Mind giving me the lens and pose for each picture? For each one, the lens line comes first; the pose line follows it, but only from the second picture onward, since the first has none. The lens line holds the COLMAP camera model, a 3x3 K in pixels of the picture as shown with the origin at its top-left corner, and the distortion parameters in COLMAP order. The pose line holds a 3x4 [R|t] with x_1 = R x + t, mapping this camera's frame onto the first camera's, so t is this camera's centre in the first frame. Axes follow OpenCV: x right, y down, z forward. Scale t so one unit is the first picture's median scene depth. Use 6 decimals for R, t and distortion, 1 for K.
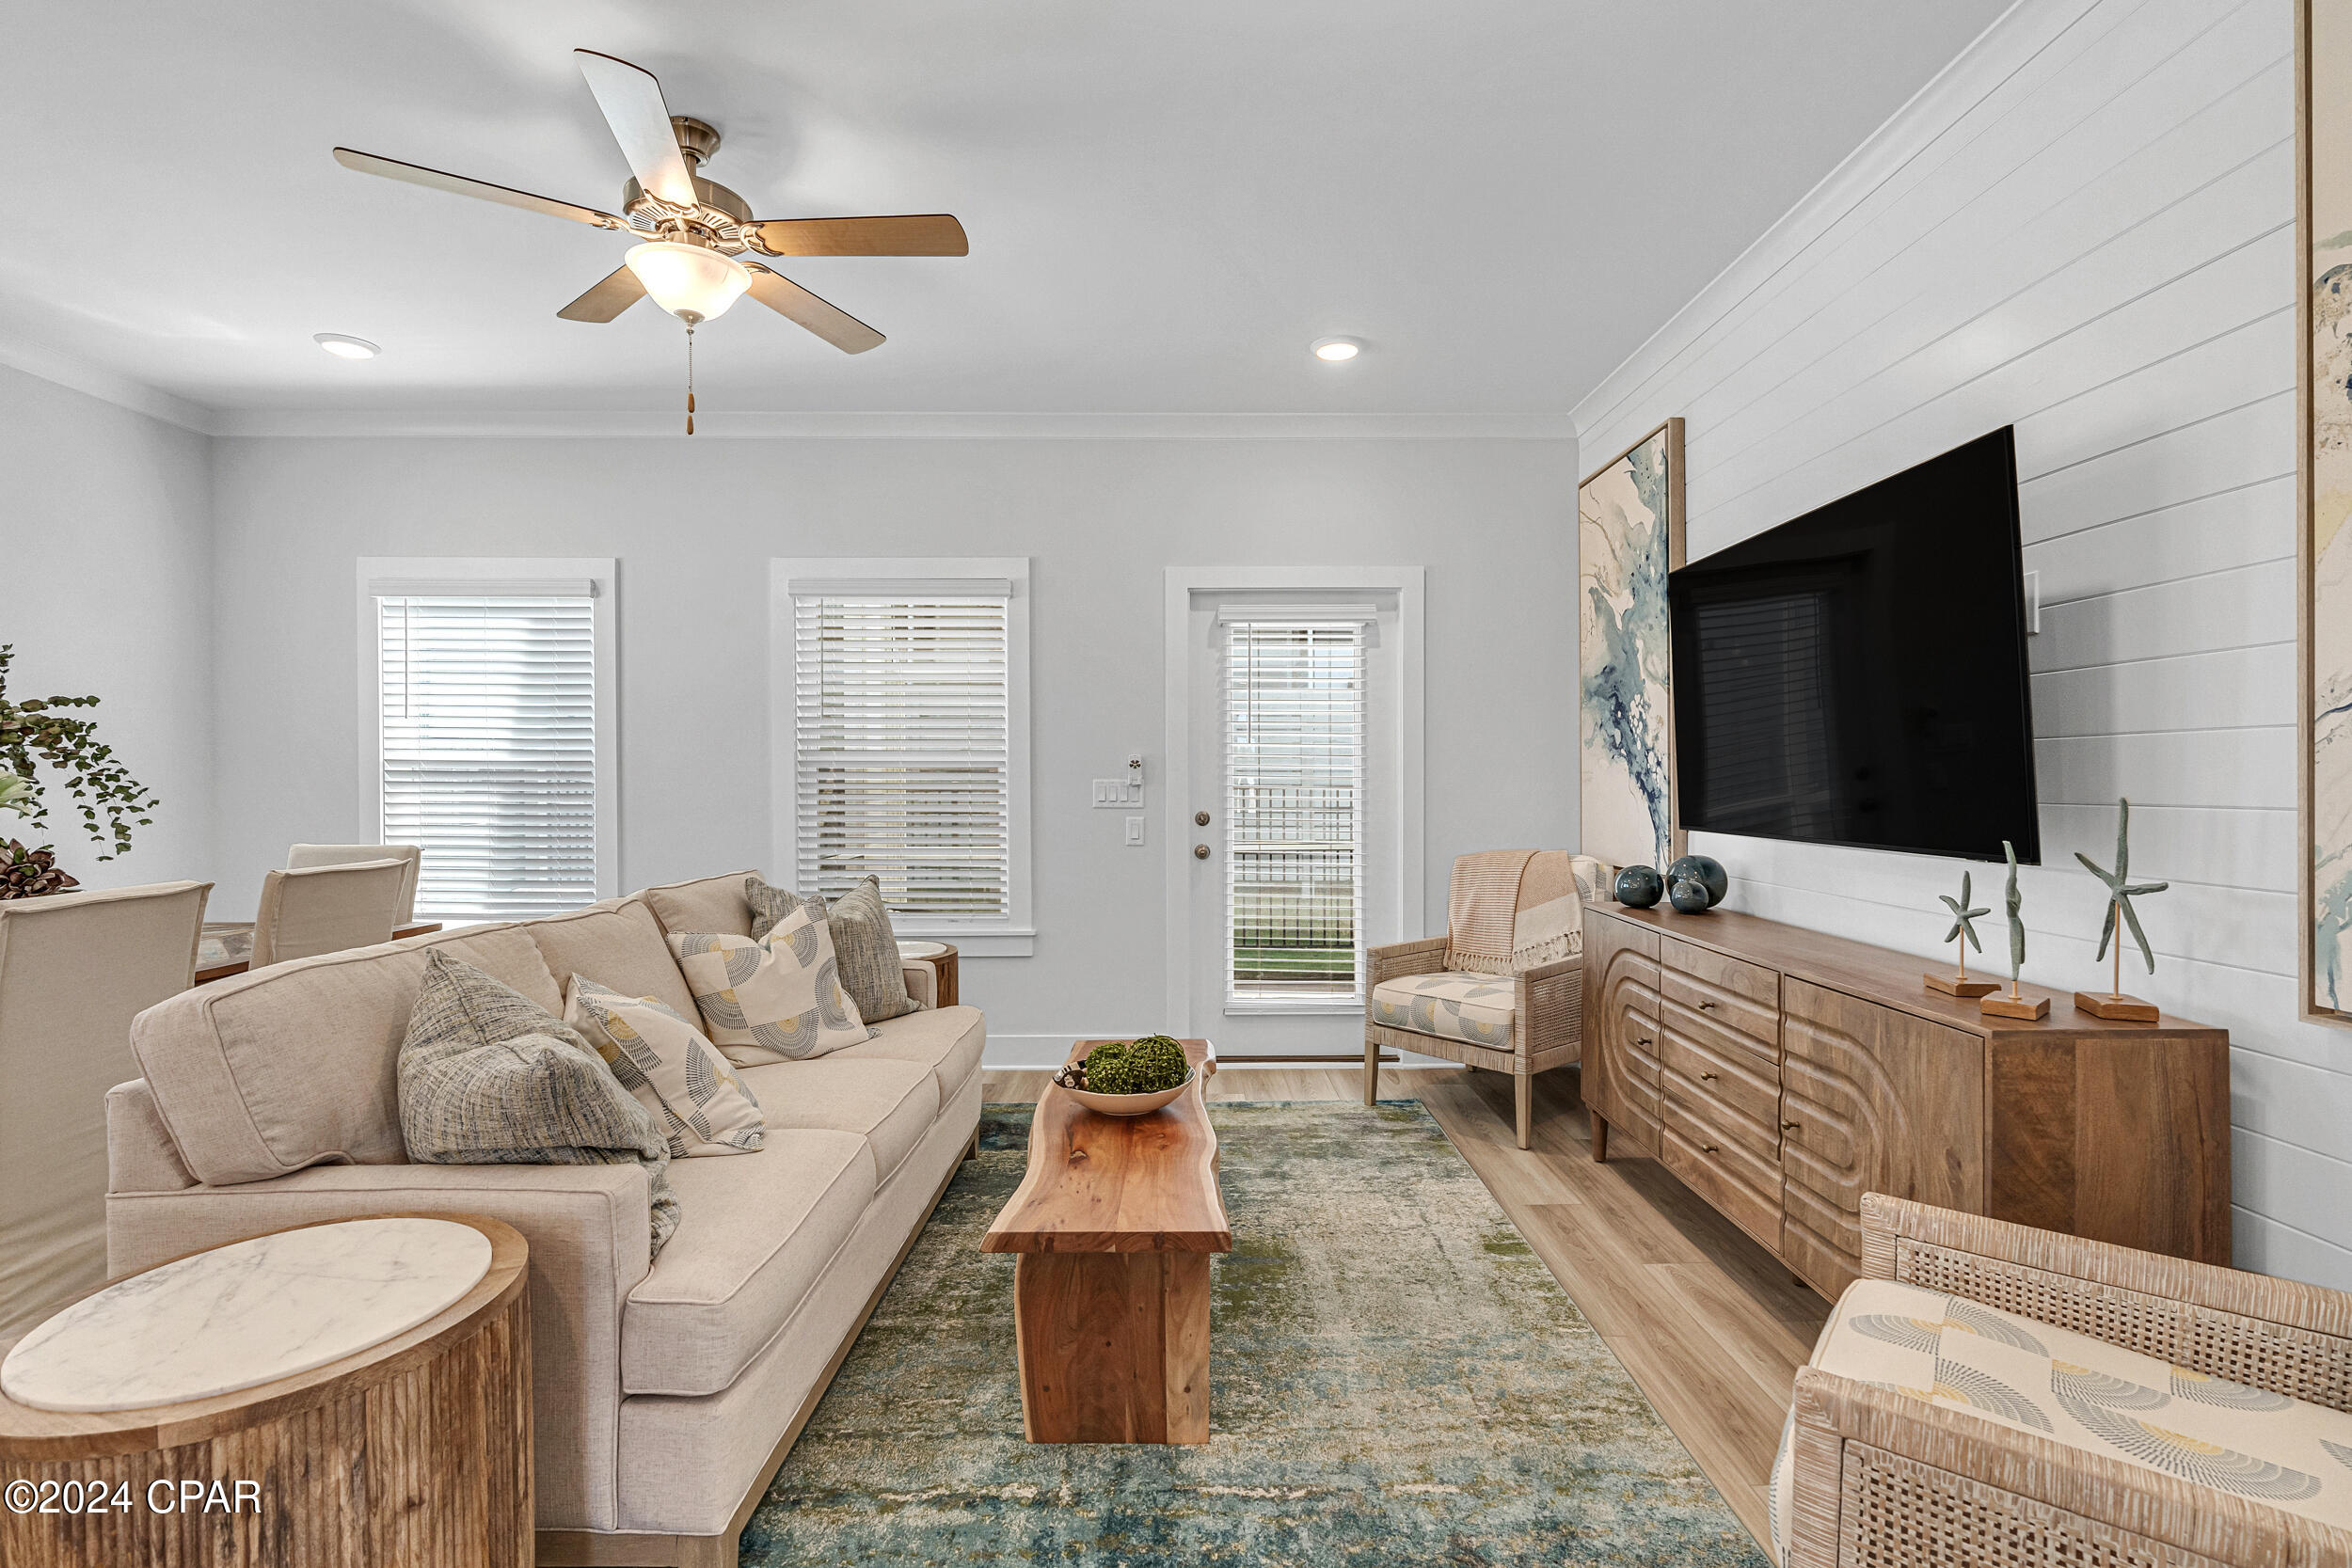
lens RADIAL K [[1062.6, 0, 1191.9], [0, 1062.6, 792.9], [0, 0, 1]] dist [-0.011780, 0.003762]
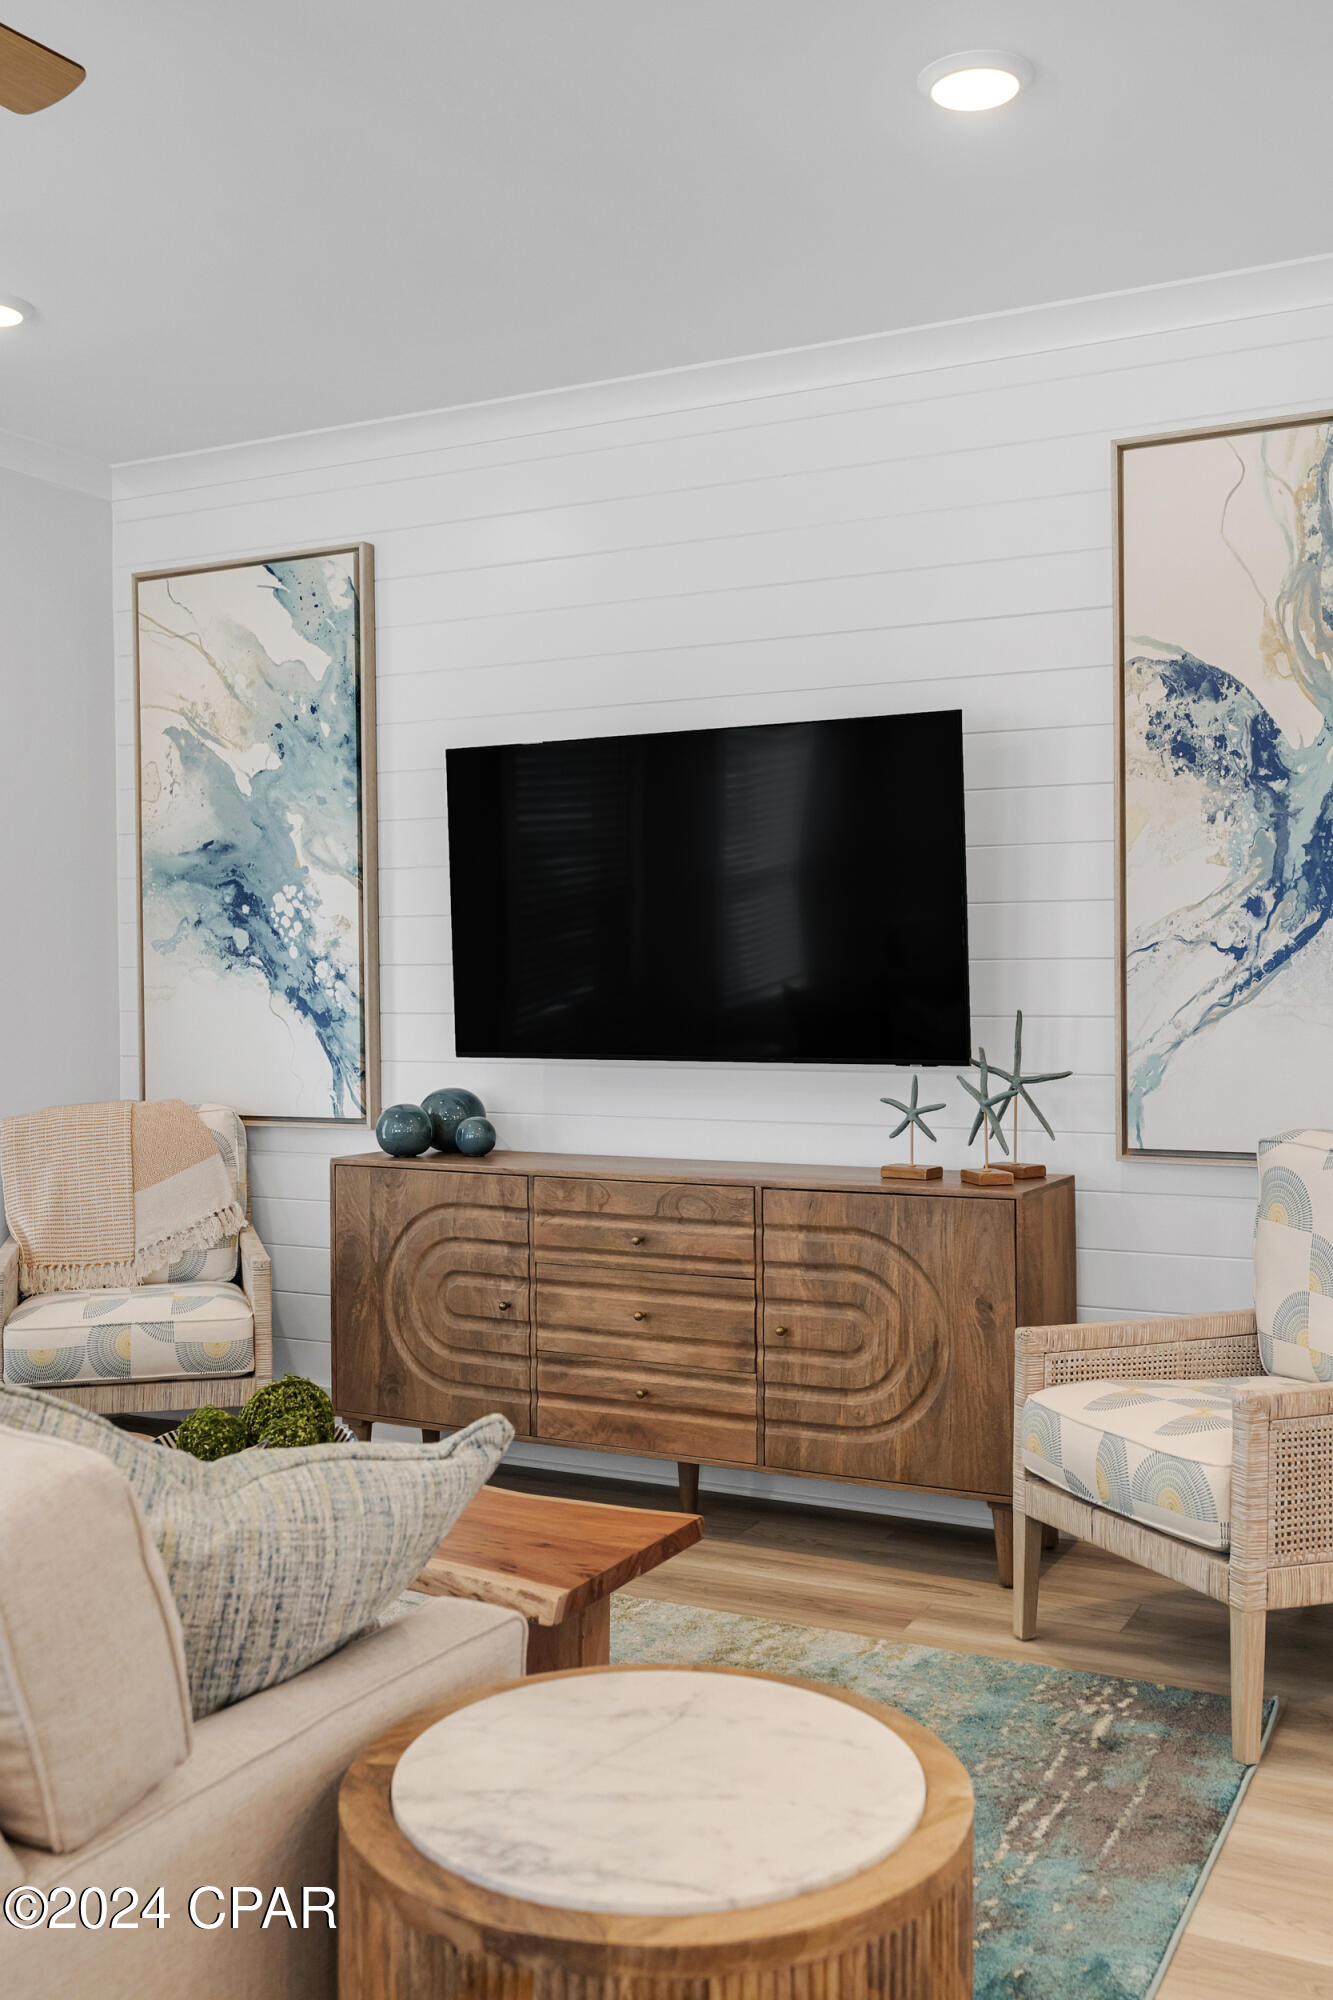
lens RADIAL K [[1845.7, 0, 675.4], [0, 1845.7, 999.4], [0, 0, 1]] dist [0.012596, 0.000000]
pose [[0.471849, -0.009056, 0.881633, -0.883024], [0.015783, 0.999874, 0.001824, -0.013239], [-0.881538, 0.013055, 0.471932, 0.191406]]
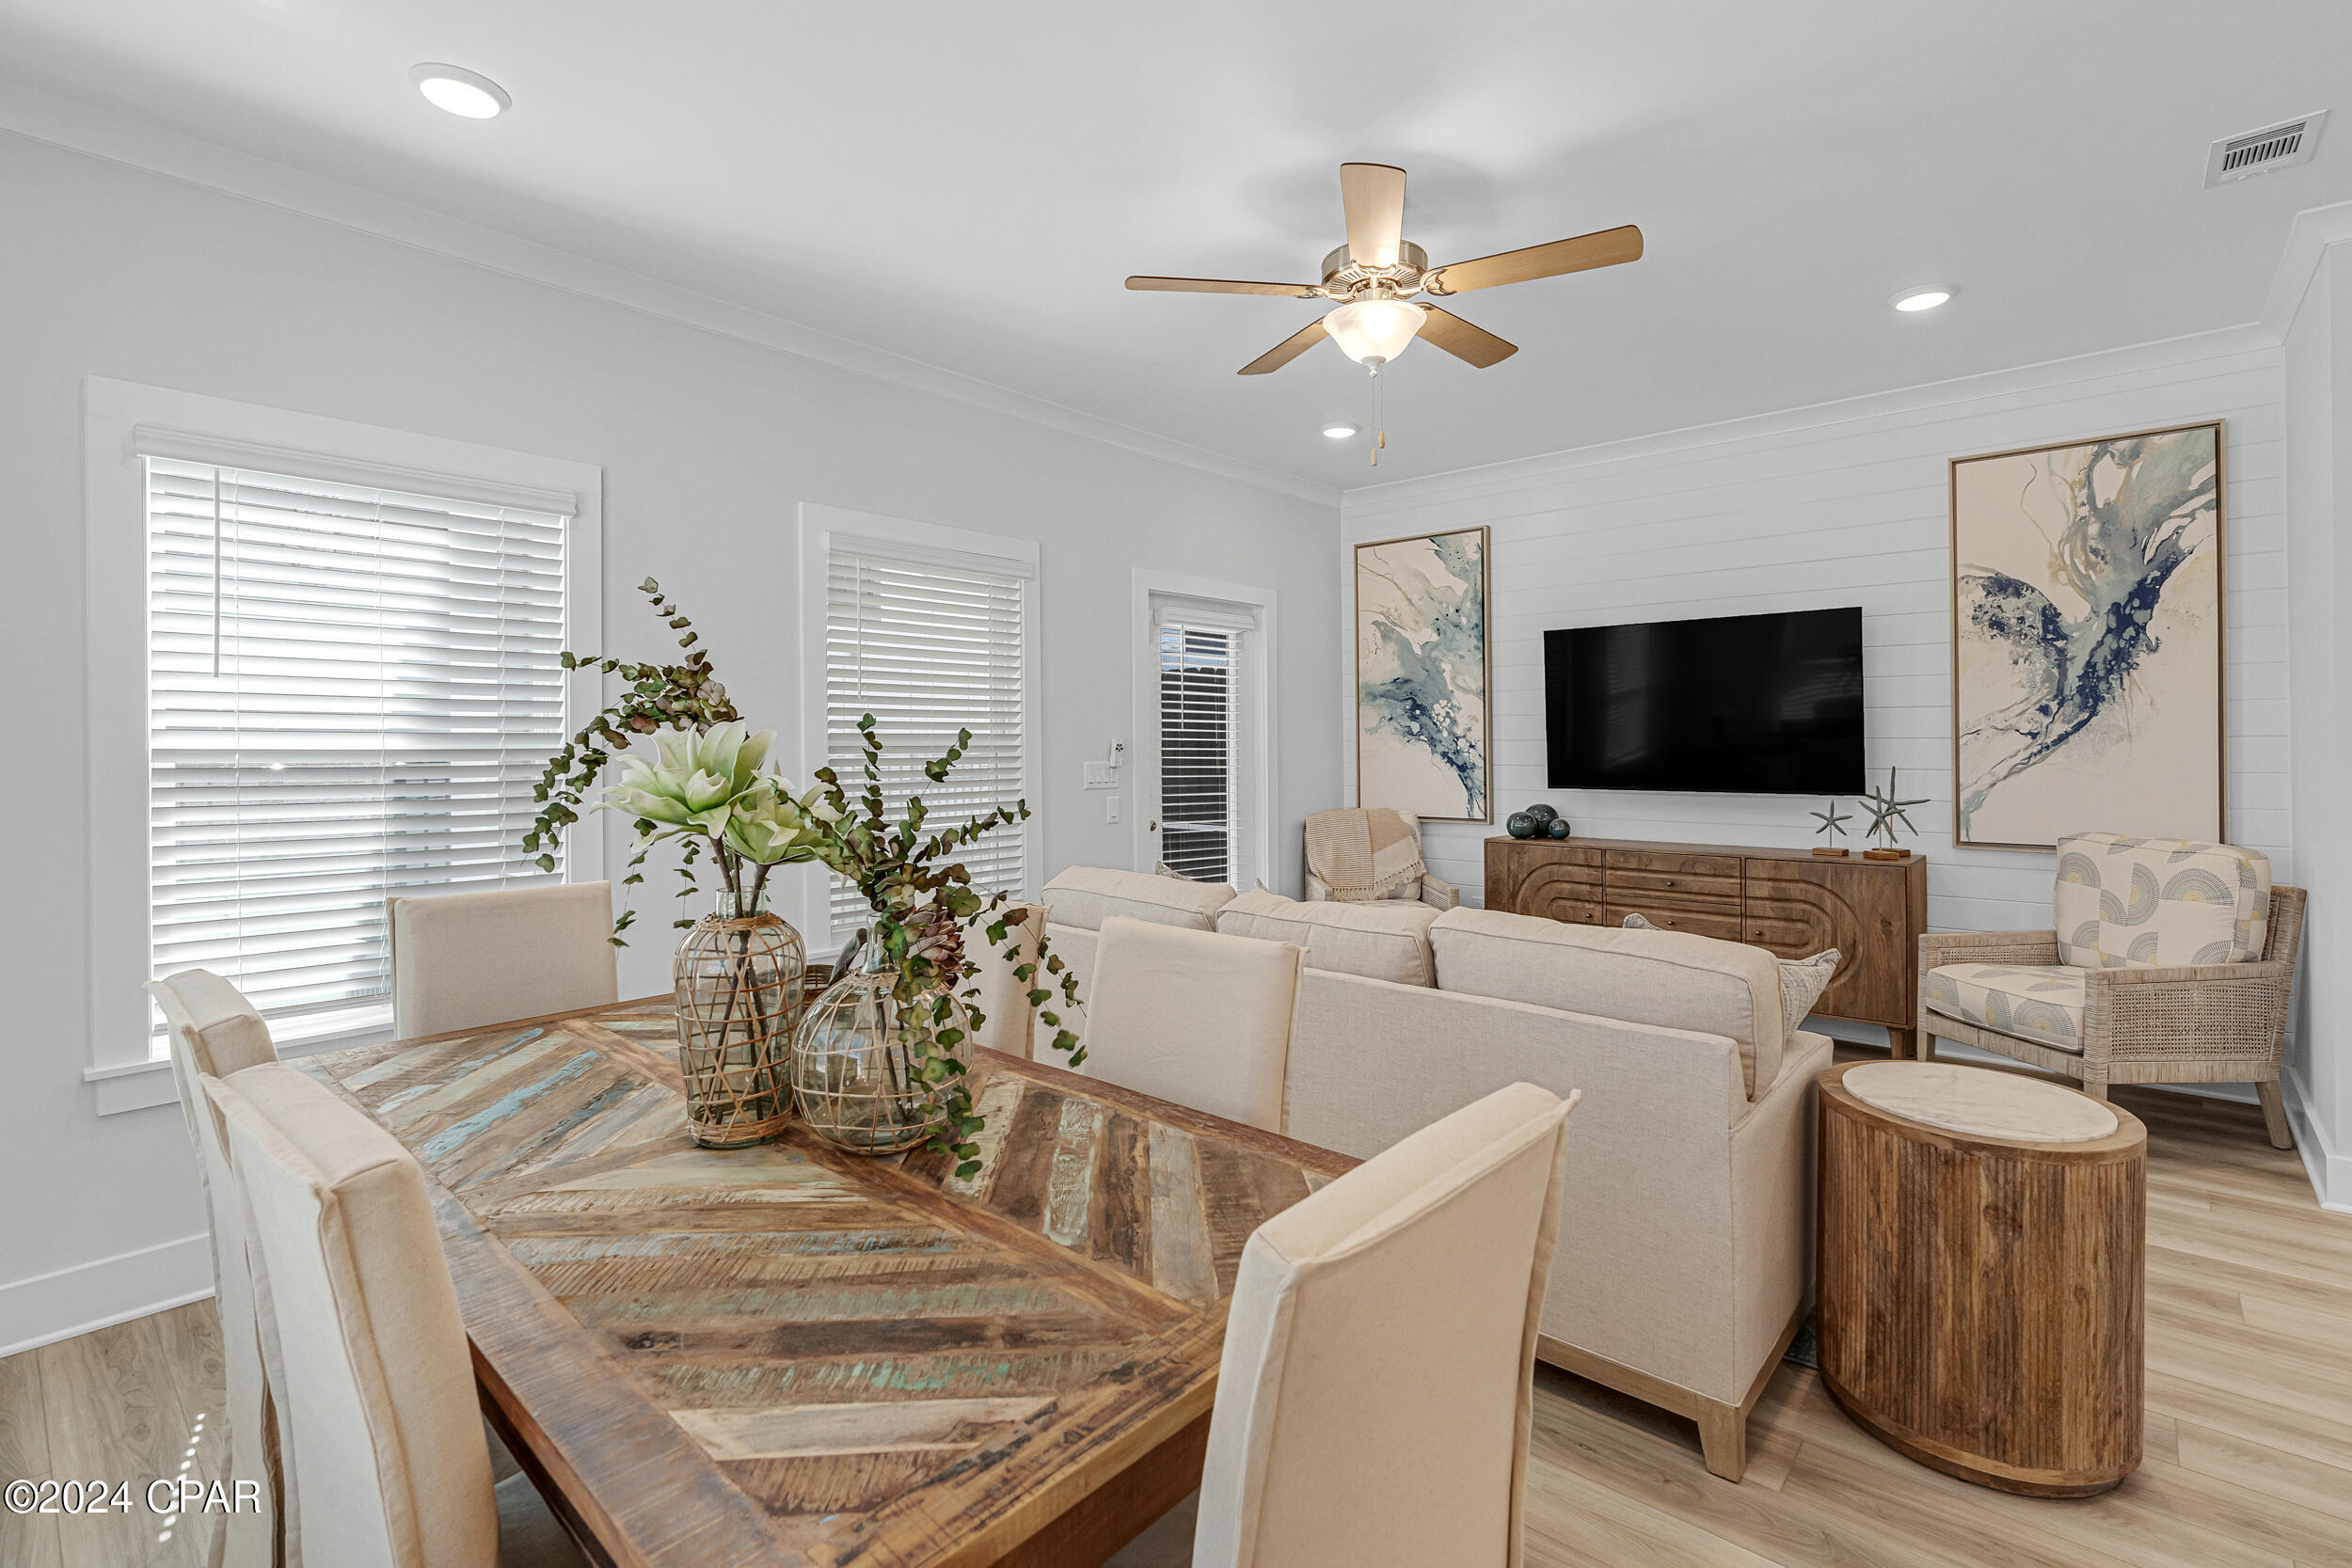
lens RADIAL K [[1062.6, 0, 1199.6], [0, 1062.6, 742.1], [0, 0, 1]] dist [-0.011780, 0.003762]
pose [[0.670059, -0.003476, 0.742300, -1.324871], [0.015630, 0.999833, -0.009428, -0.035035], [-0.742143, 0.017919, 0.670001, 0.359854]]
